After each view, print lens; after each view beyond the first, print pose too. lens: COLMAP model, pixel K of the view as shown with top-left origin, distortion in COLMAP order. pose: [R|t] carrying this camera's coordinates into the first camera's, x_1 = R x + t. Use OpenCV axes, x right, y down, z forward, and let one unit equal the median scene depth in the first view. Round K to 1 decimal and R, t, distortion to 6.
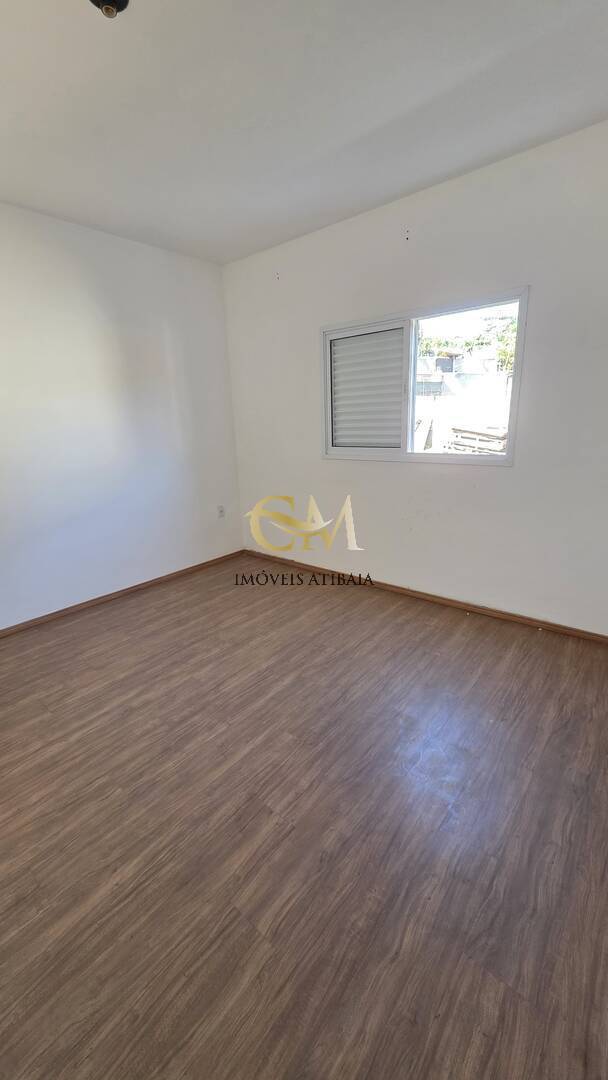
lens RADIAL K [[428.3, 0, 302.7], [0, 428.3, 543.8], [0, 0, 1]] dist [0.007492, 0.000421]
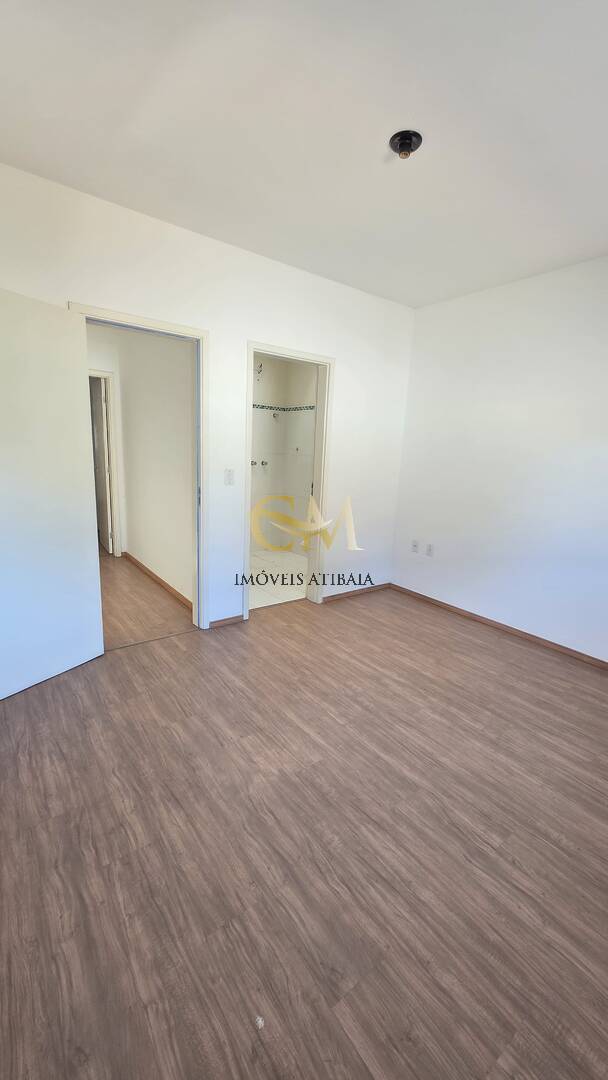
lens RADIAL K [[428.3, 0, 301.1], [0, 428.3, 532.2], [0, 0, 1]] dist [0.007492, 0.000421]
pose [[-0.231750, 0.212056, -0.949381, 0.721092], [-0.313828, 0.907470, 0.279302, -0.268208], [0.920763, 0.362671, -0.143757, 0.808978]]
